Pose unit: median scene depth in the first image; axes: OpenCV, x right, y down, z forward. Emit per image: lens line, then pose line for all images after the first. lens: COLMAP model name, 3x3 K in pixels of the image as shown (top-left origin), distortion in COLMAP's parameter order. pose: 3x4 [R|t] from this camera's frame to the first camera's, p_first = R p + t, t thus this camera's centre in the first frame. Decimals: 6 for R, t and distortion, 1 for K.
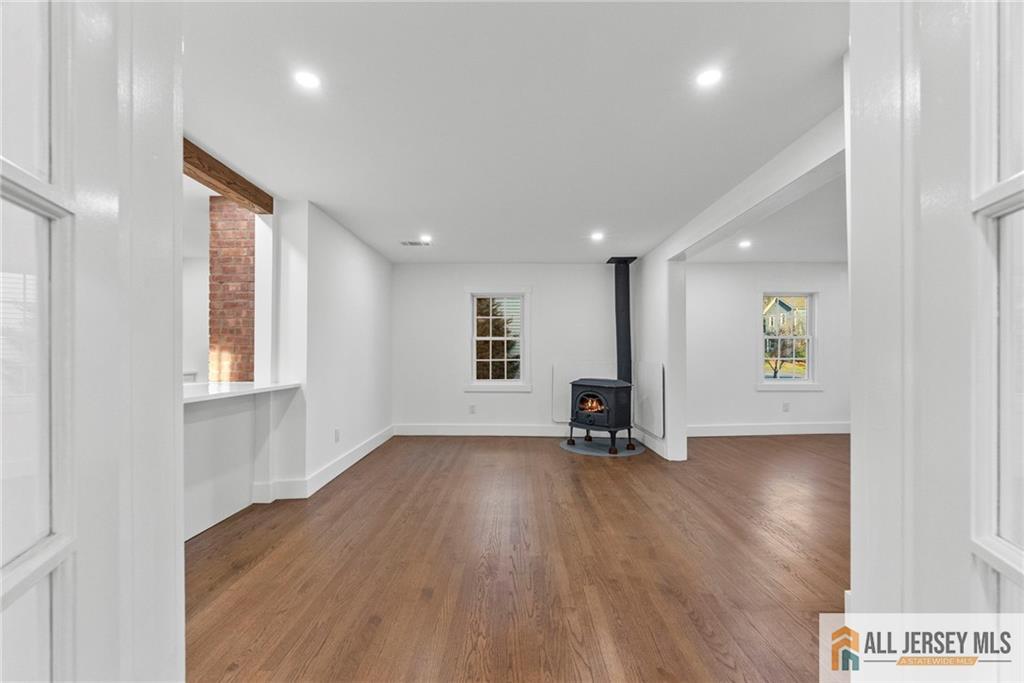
lens RADIAL K [[422.7, 0, 511.2], [0, 422.7, 349.2], [0, 0, 1]] dist [0.001877, 0.000399]
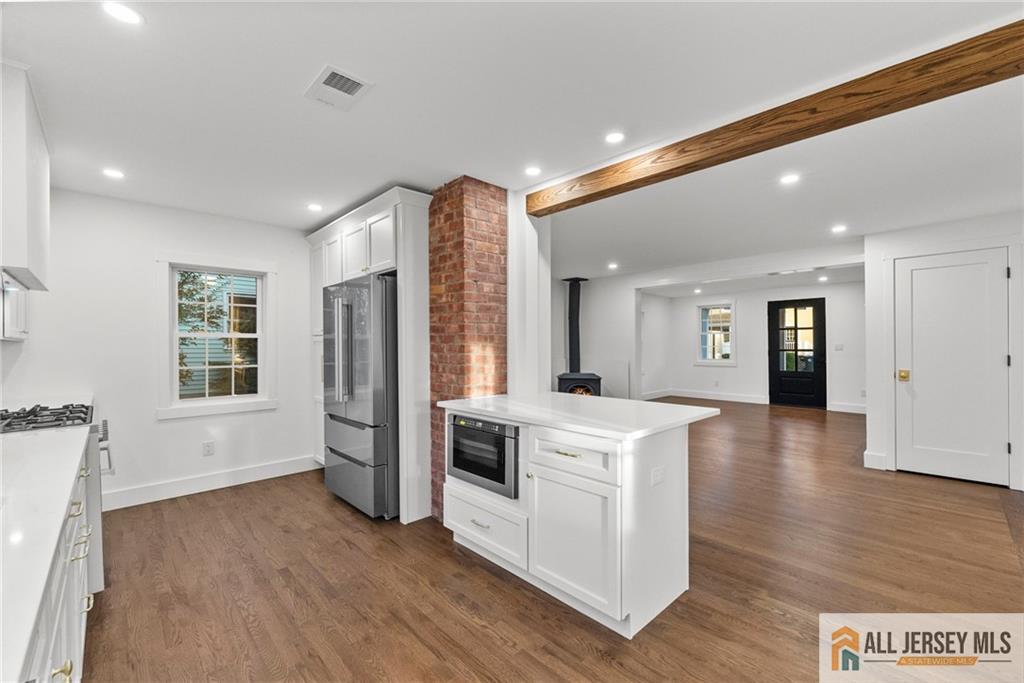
lens RADIAL K [[422.7, 0, 511.0], [0, 422.7, 346.8], [0, 0, 1]] dist [0.001877, 0.000399]
pose [[0.717807, -0.005760, 0.696218, -1.225343], [-0.005413, 0.999889, 0.013854, -0.037379], [-0.696221, -0.013713, 0.717696, 0.337318]]
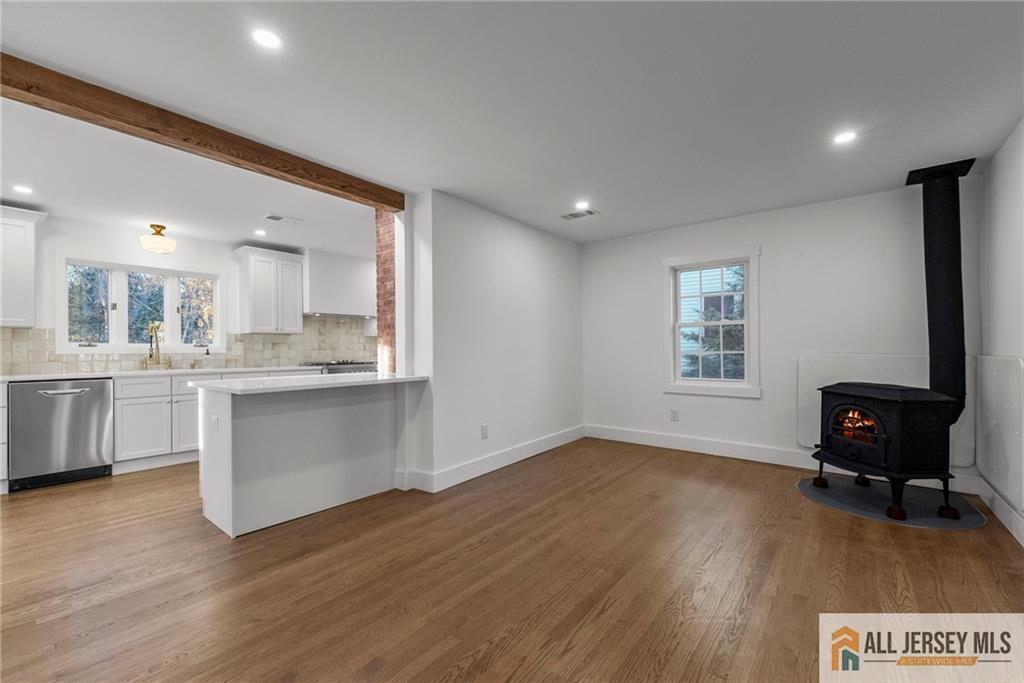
lens RADIAL K [[422.7, 0, 510.9], [0, 422.7, 350.7], [0, 0, 1]] dist [0.001877, 0.000399]
pose [[0.785755, -0.003315, -0.618529, 0.259338], [0.016444, 0.999744, 0.015531, 0.008619], [0.618319, -0.022375, 0.785609, 0.334788]]
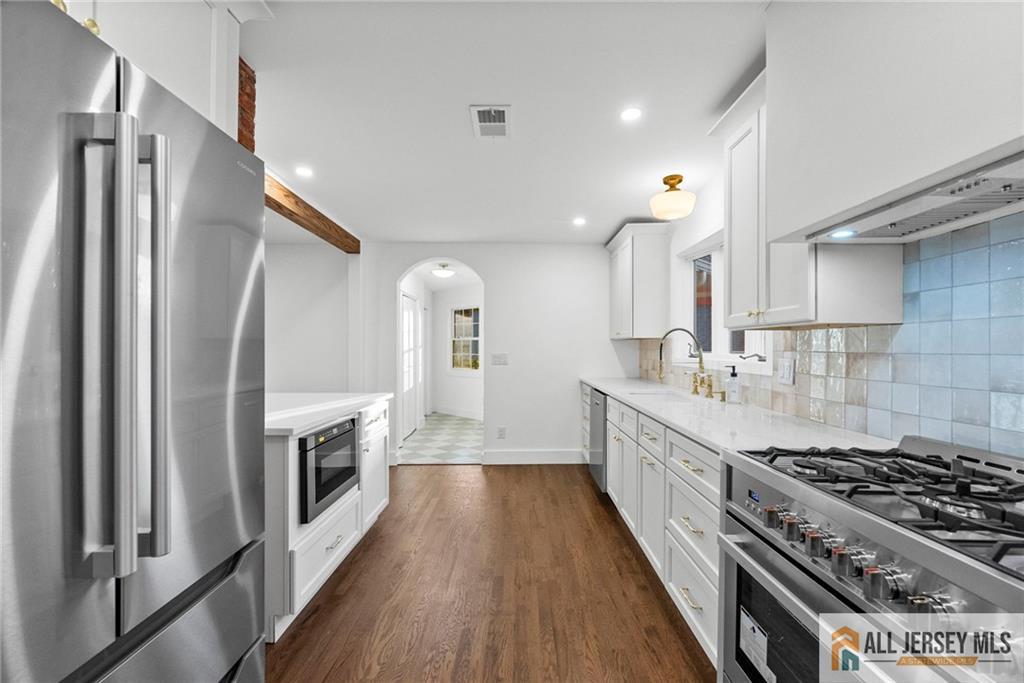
lens RADIAL K [[422.7, 0, 510.5], [0, 422.7, 351.7], [0, 0, 1]] dist [0.001877, 0.000399]
pose [[-0.999981, 0.001360, 0.006082, -1.038867], [0.001294, 0.999941, -0.010777, -0.008080], [-0.006097, -0.010769, -0.999923, 1.521178]]
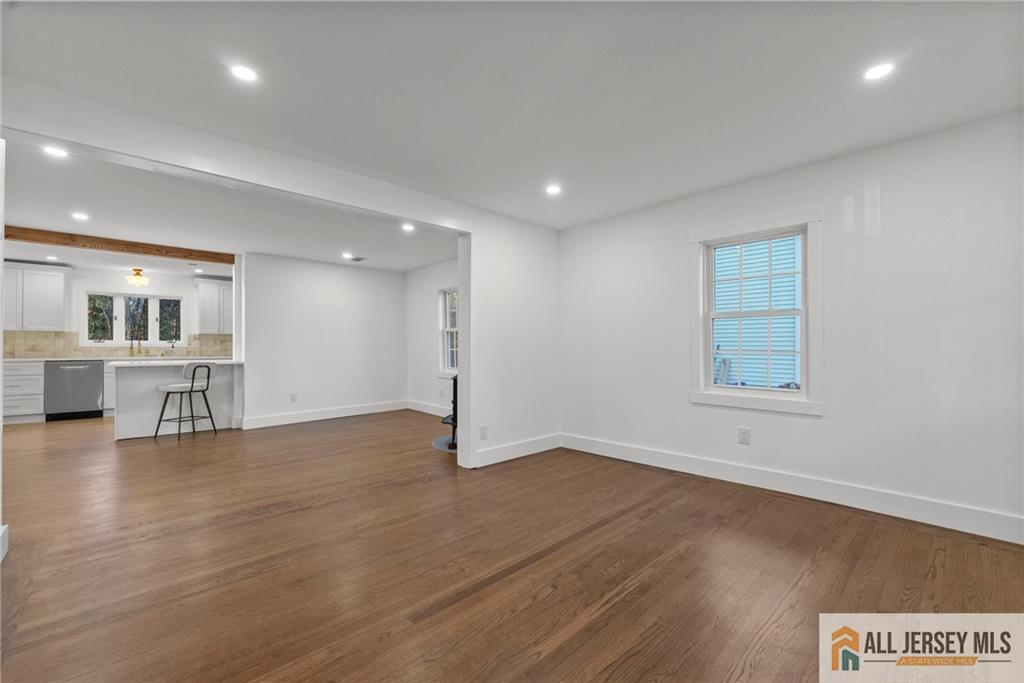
lens RADIAL K [[422.7, 0, 515.6], [0, 422.7, 344.5], [0, 0, 1]] dist [0.001877, 0.000399]
pose [[0.673971, -0.001032, -0.738758, 1.440068], [0.010002, 0.999920, 0.007728, 0.010783], [0.738691, -0.012597, 0.673927, 0.649612]]
